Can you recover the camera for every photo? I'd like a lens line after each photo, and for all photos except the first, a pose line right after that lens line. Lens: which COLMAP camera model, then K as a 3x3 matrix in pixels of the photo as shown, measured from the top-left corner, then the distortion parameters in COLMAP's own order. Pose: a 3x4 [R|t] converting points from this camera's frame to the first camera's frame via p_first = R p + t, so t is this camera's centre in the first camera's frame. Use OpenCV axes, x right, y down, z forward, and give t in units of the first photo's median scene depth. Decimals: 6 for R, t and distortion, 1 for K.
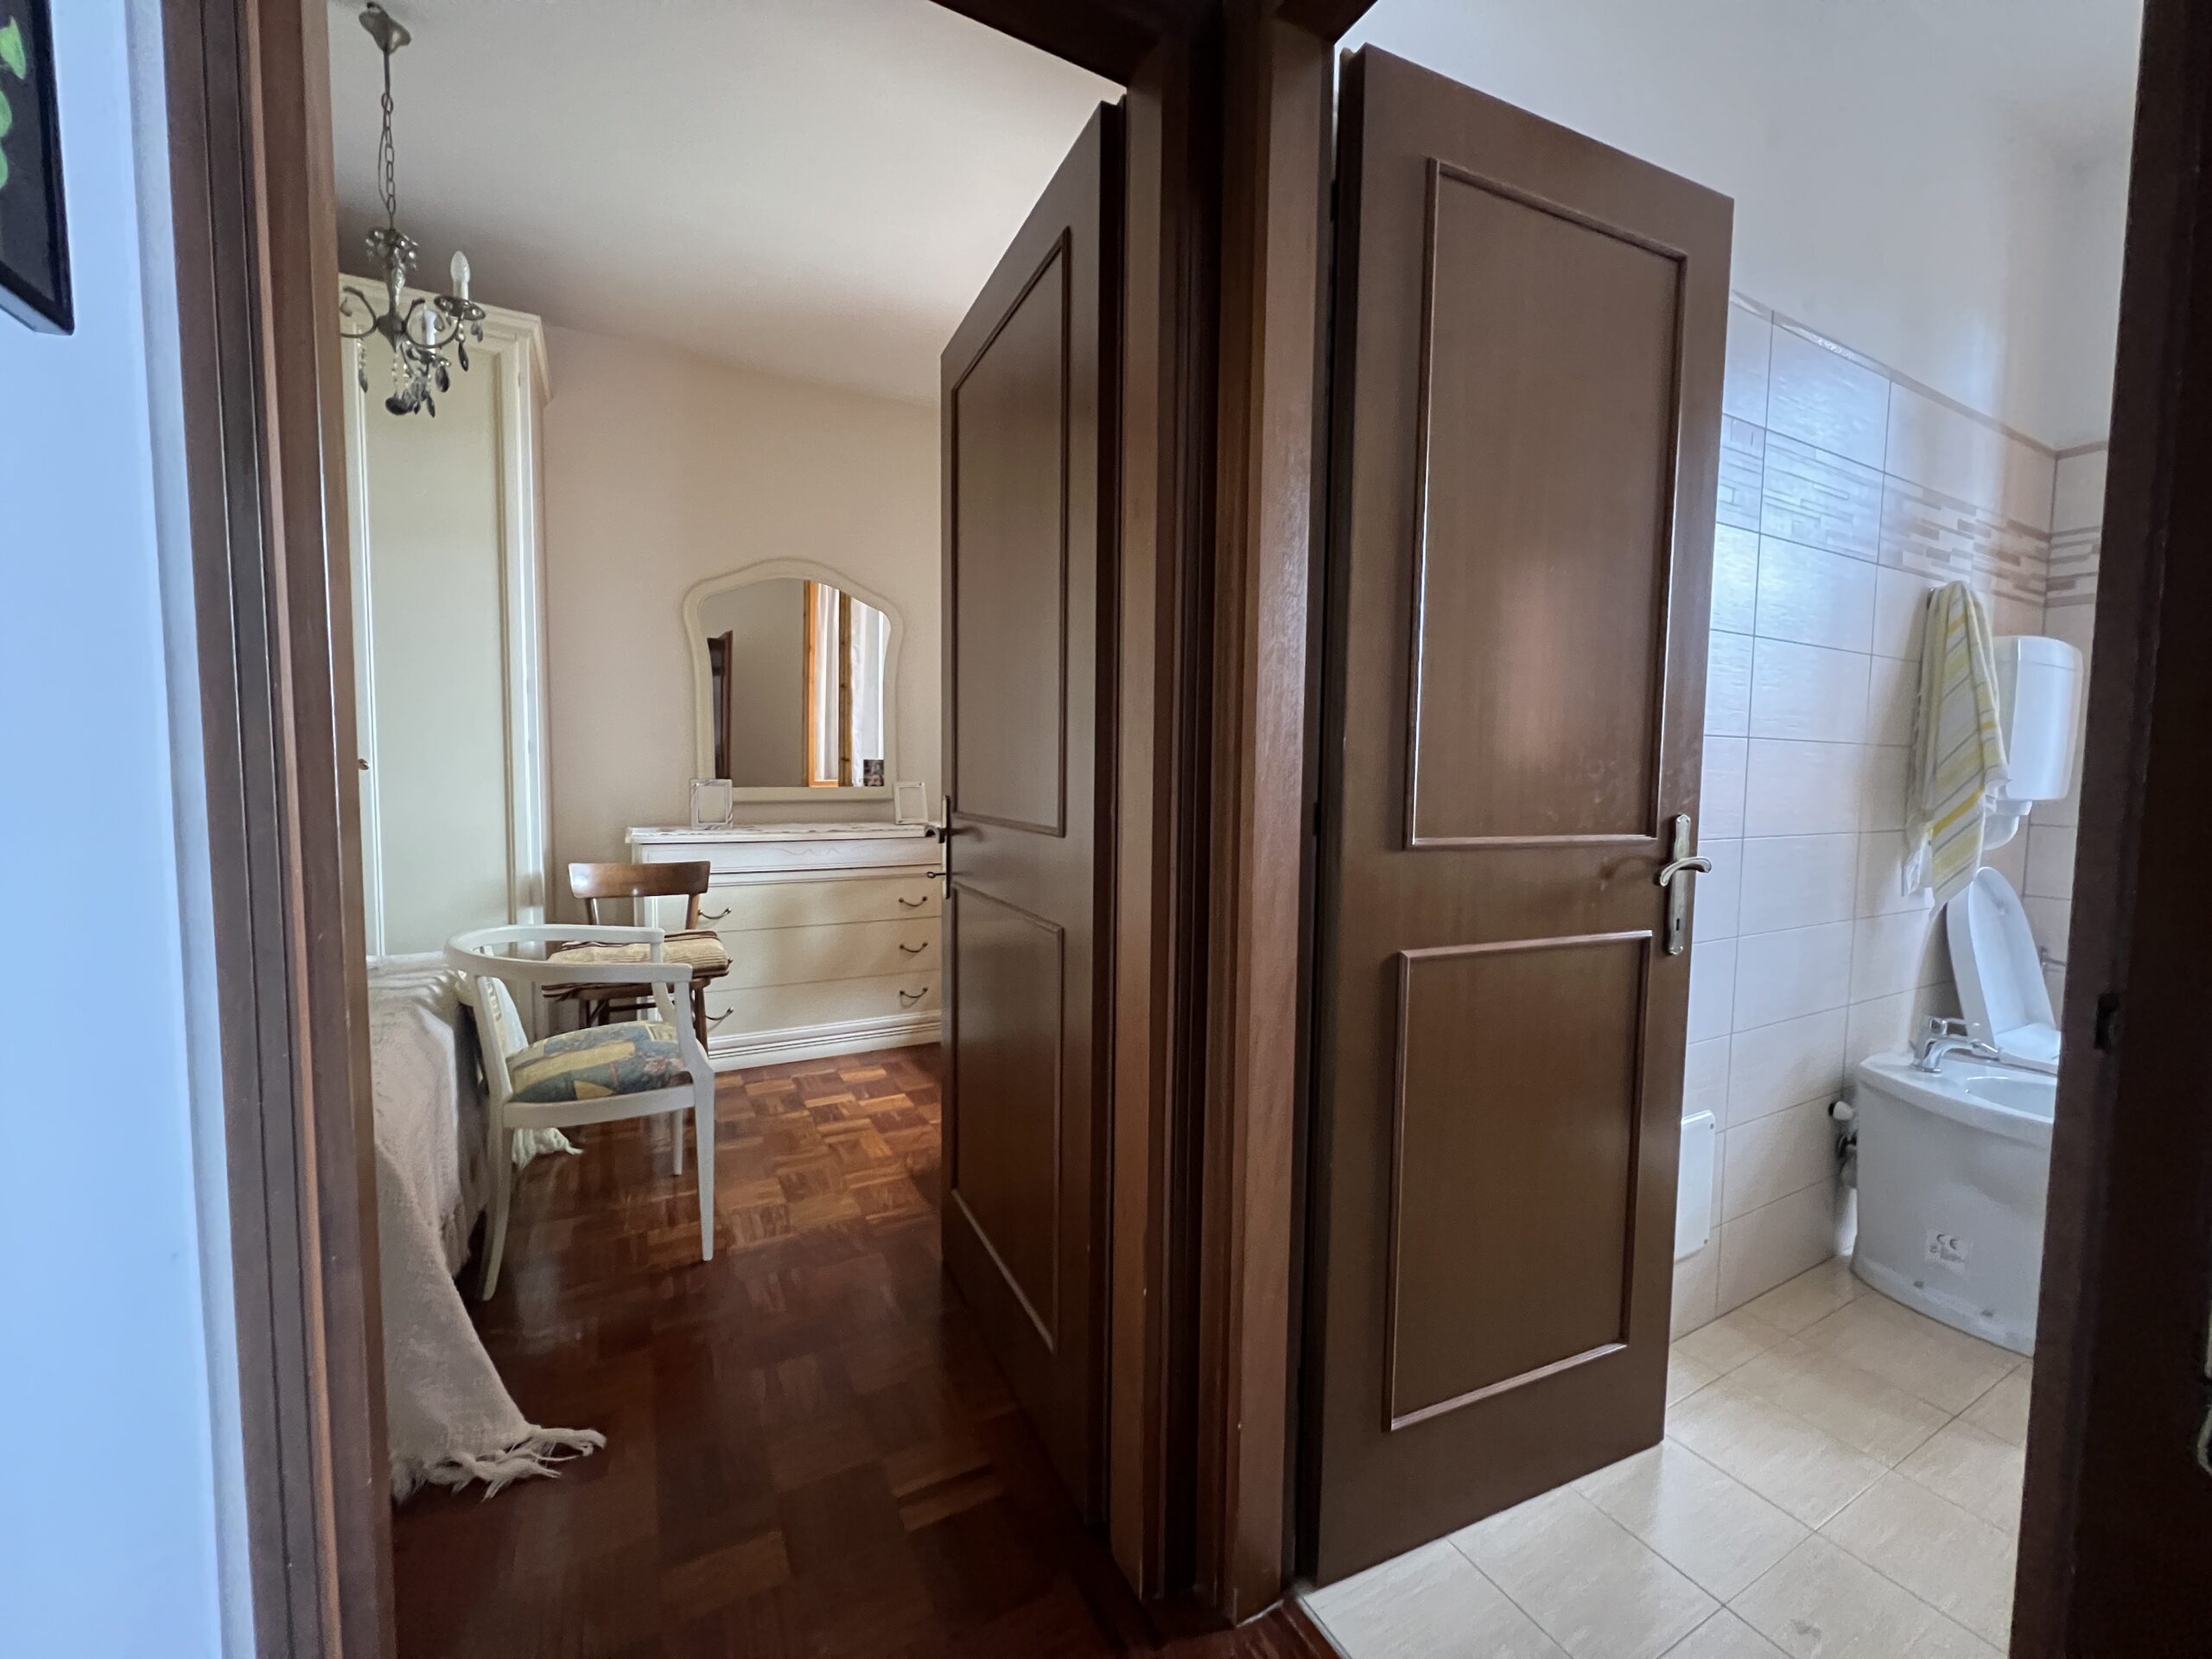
lens RADIAL K [[874.4, 0, 1106.0], [0, 874.4, 829.5], [0, 0, 1]] dist [0.001548, 0.000139]
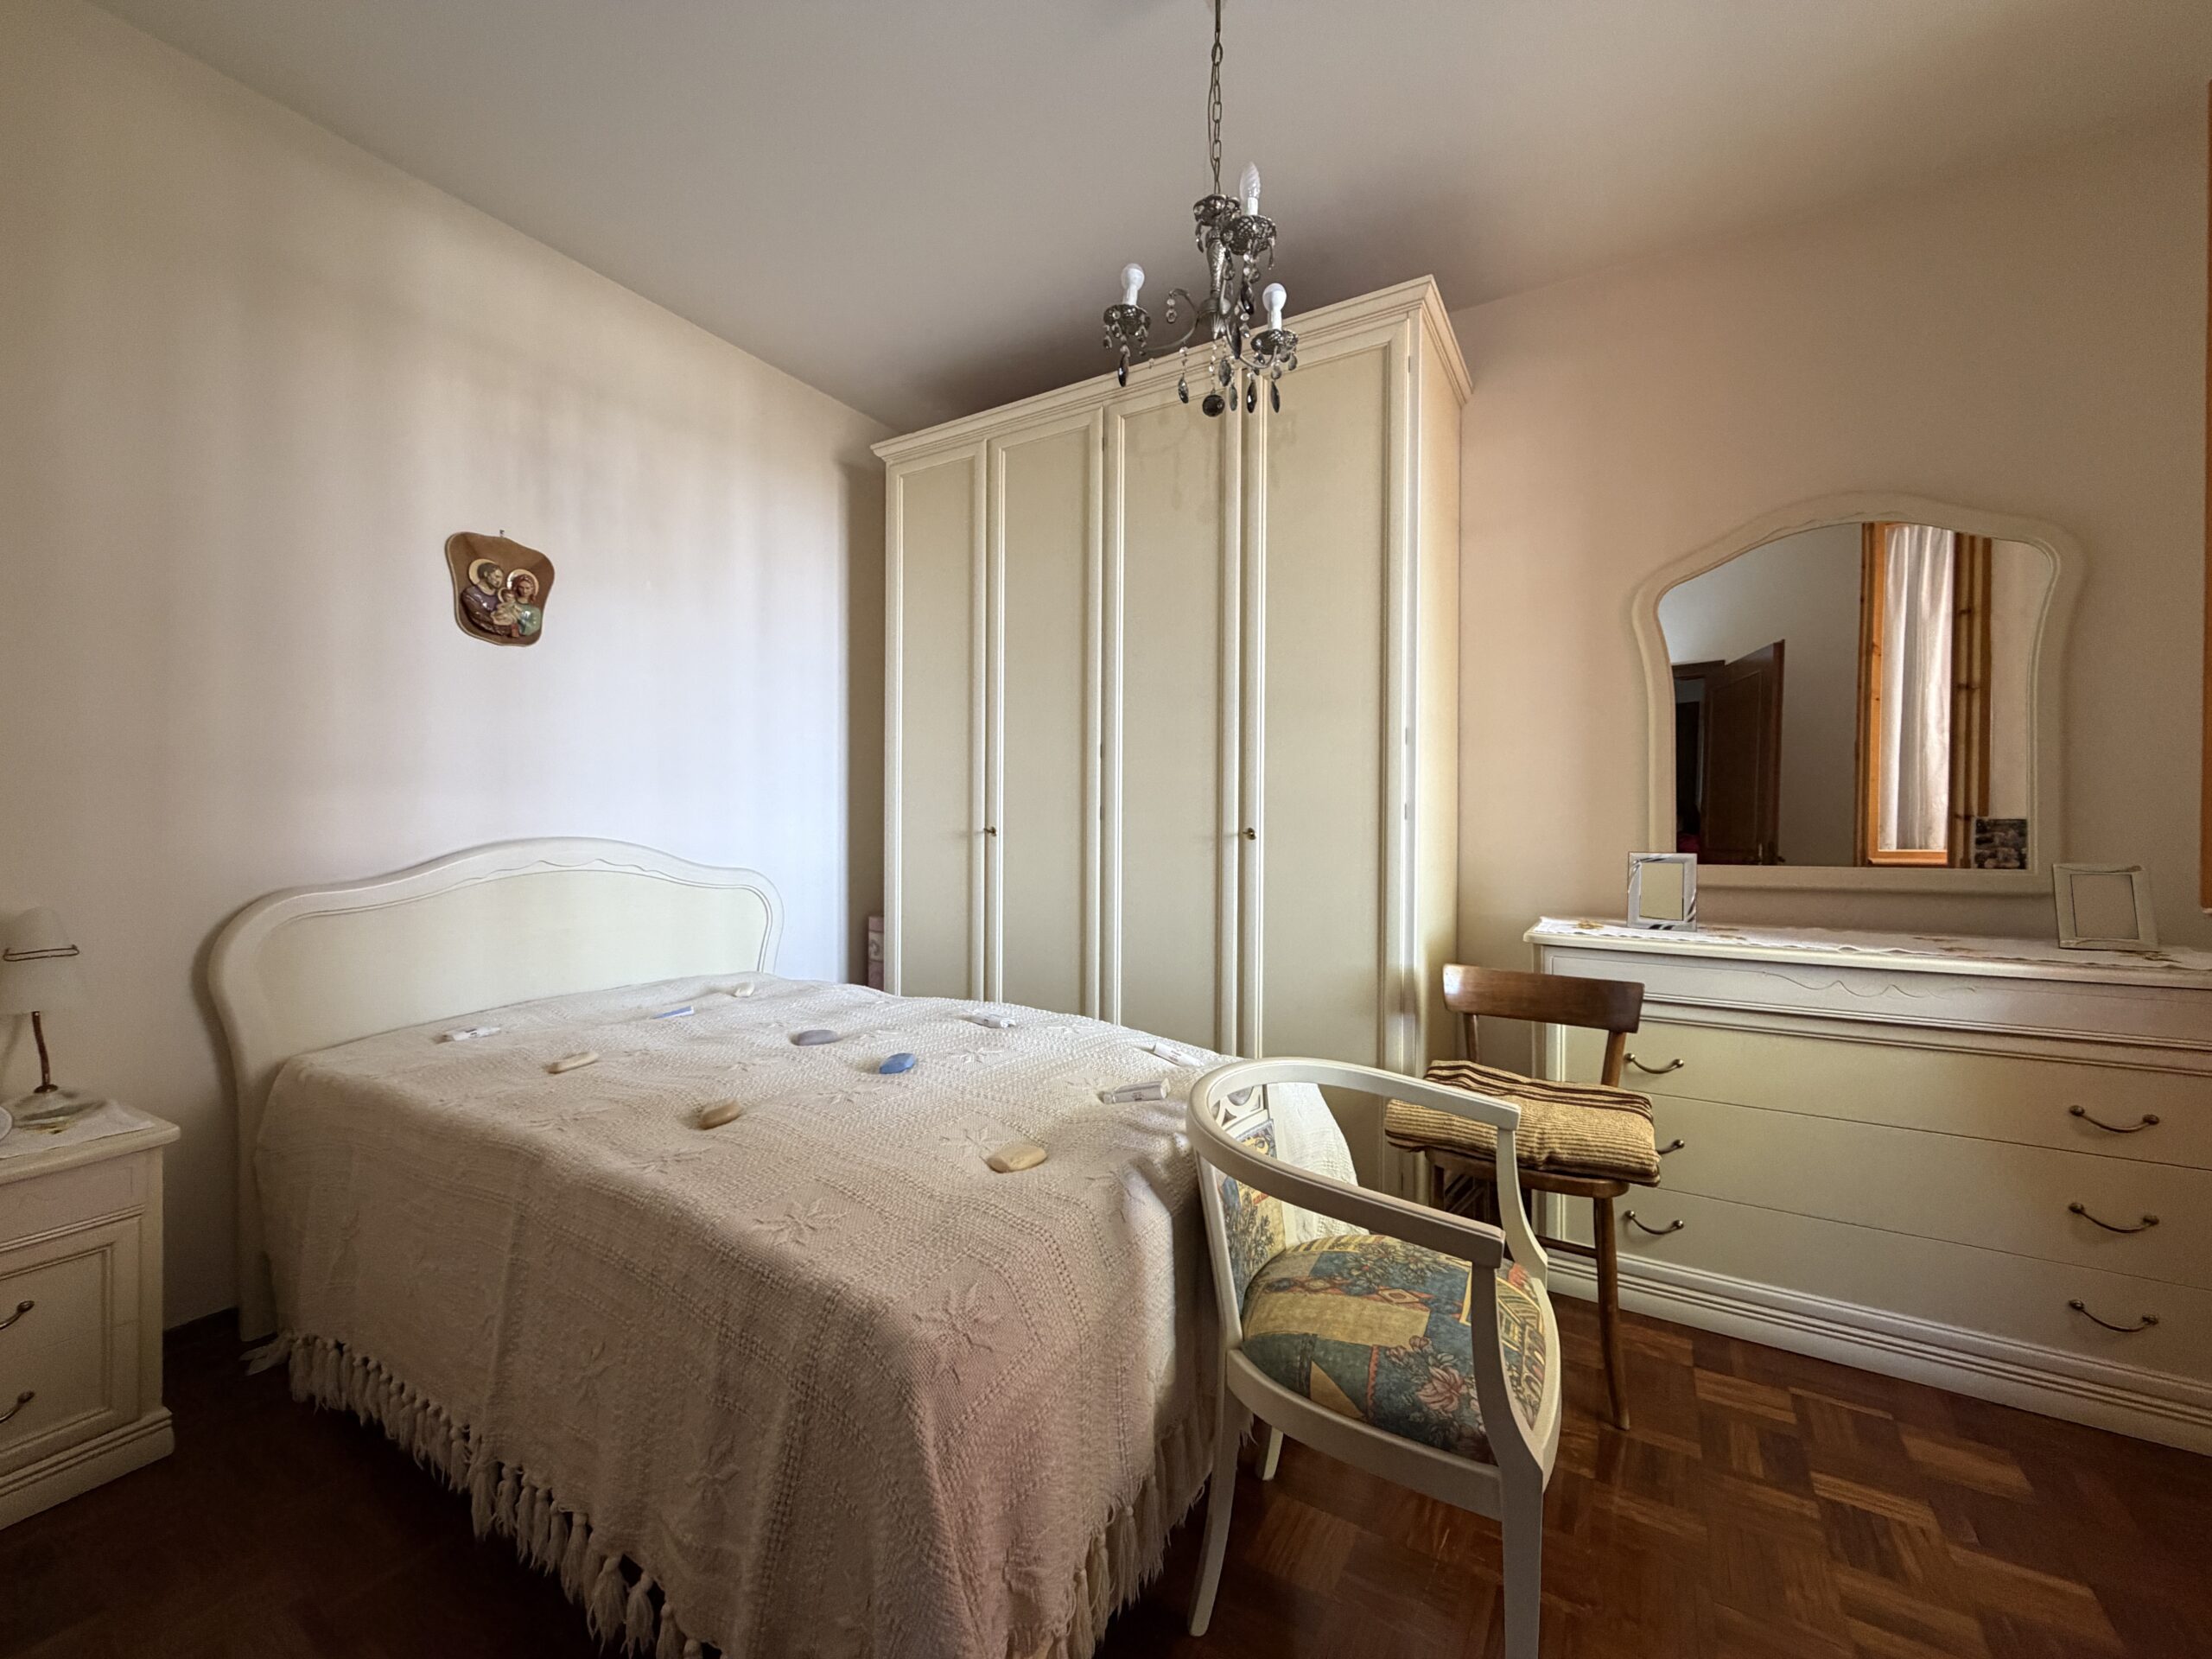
lens RADIAL K [[880.1, 0, 1100.2], [0, 880.1, 829.6], [0, 0, 1]] dist [-0.000910, -0.000119]
pose [[0.491889, -0.005167, -0.870643, -0.096451], [-0.052567, 0.997982, -0.035621, -0.033366], [0.869070, 0.063289, 0.490625, 0.357717]]
